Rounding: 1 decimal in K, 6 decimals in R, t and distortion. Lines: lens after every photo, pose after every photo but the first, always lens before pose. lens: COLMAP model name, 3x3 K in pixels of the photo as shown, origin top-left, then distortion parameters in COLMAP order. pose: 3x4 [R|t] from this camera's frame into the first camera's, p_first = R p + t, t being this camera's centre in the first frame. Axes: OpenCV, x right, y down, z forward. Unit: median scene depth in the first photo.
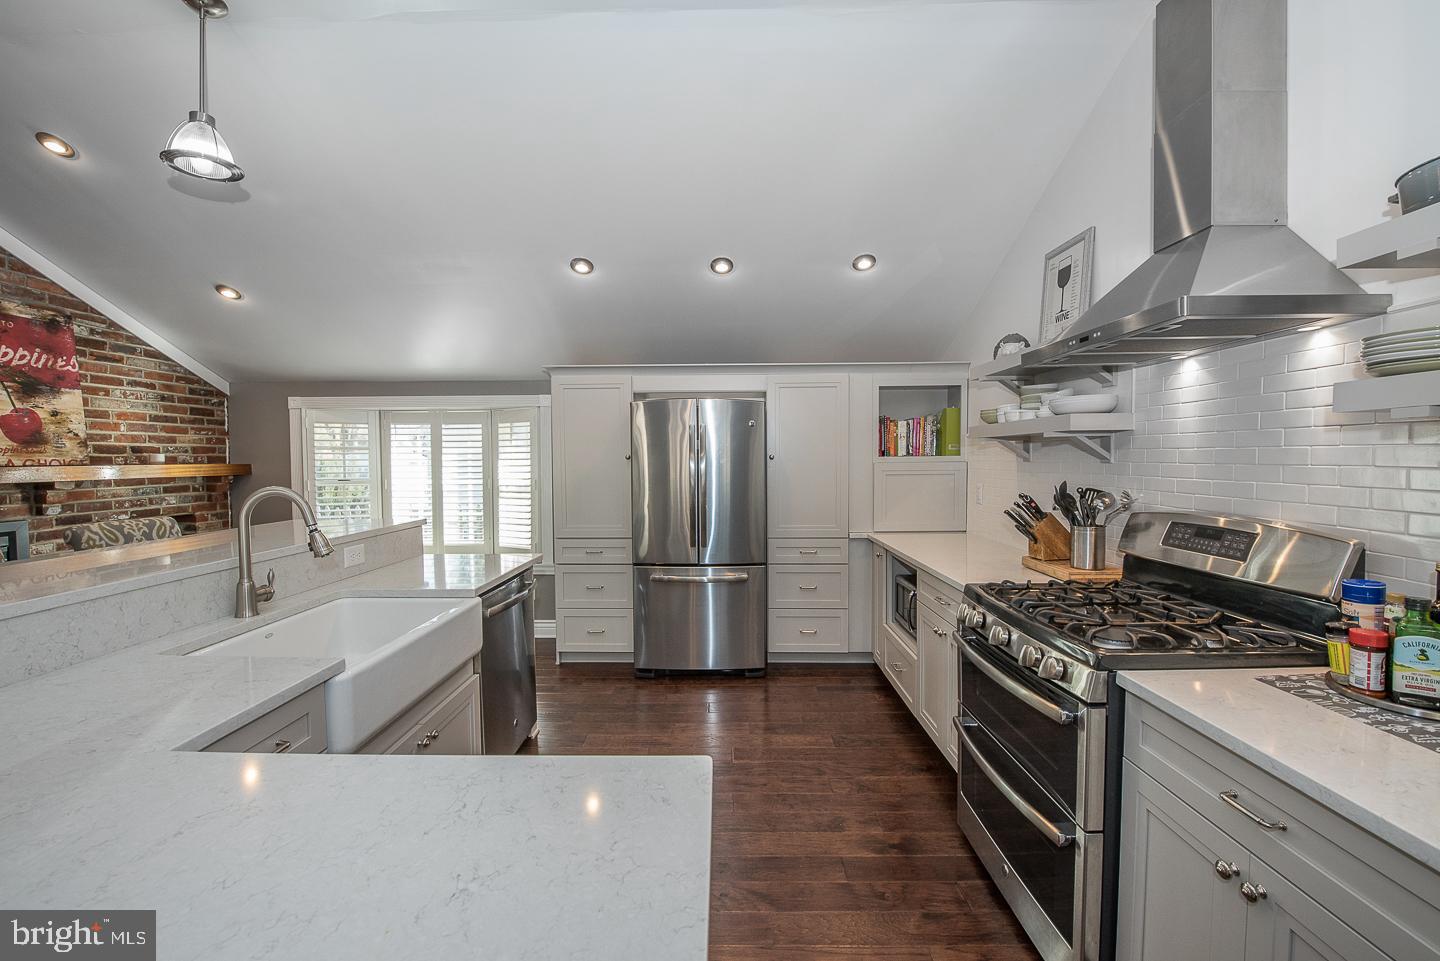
lens RADIAL K [[565.1, 0, 725.0], [0, 565.1, 475.5], [0, 0, 1]] dist [-0.015874, -0.001423]
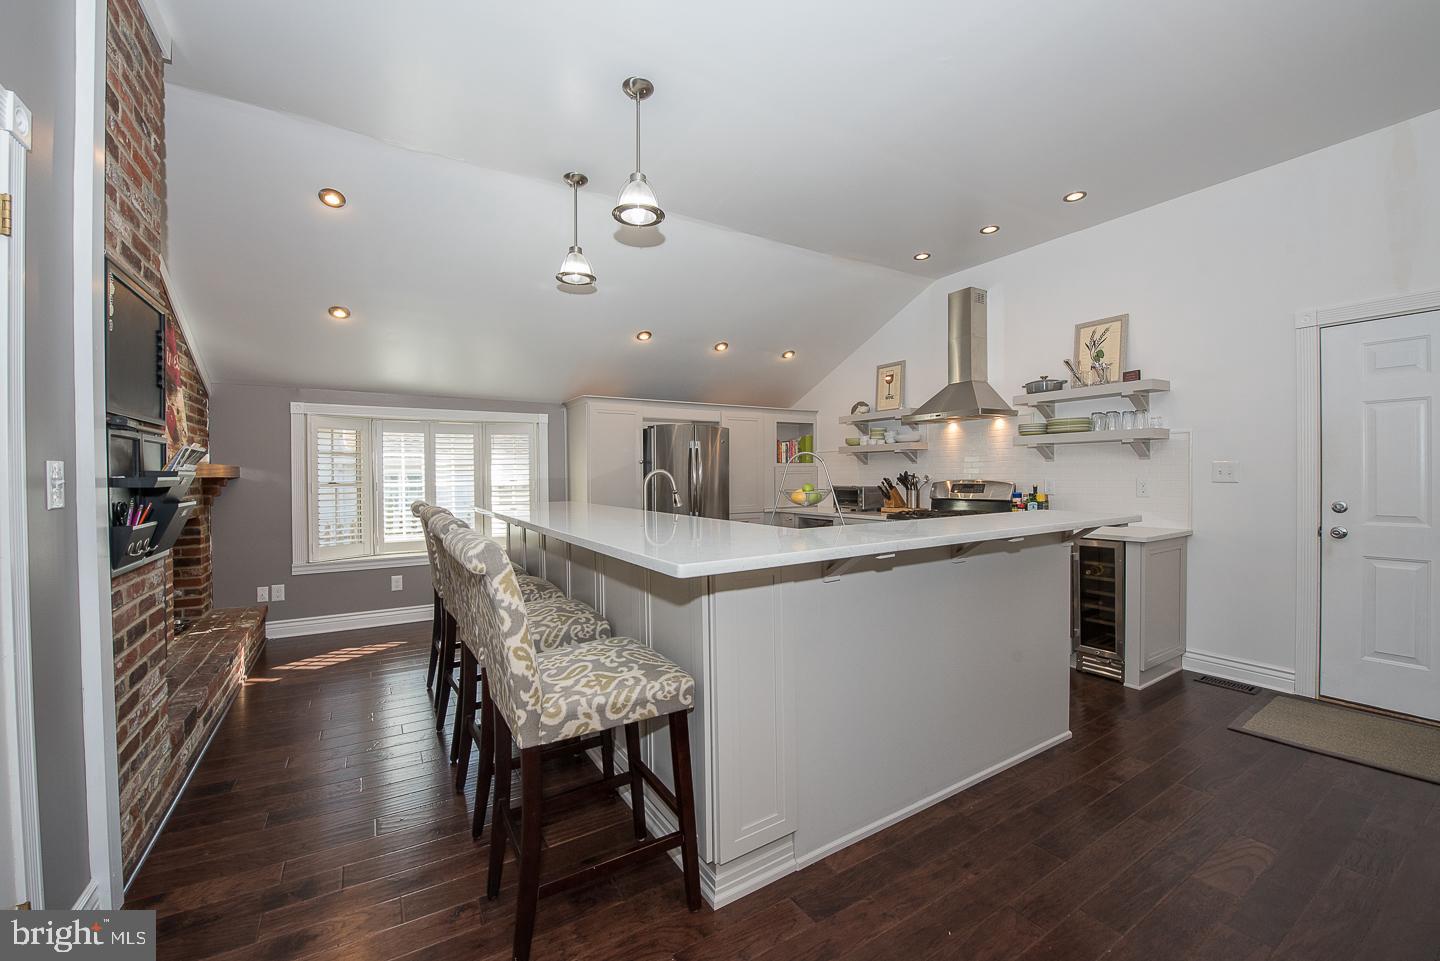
lens RADIAL K [[565.1, 0, 716.1], [0, 565.1, 477.3], [0, 0, 1]] dist [-0.015874, -0.001423]
pose [[0.851292, -0.002359, 0.524686, -1.110053], [0.019962, 0.999412, -0.027893, 0.075168], [-0.524312, 0.034219, 0.850839, -0.495345]]
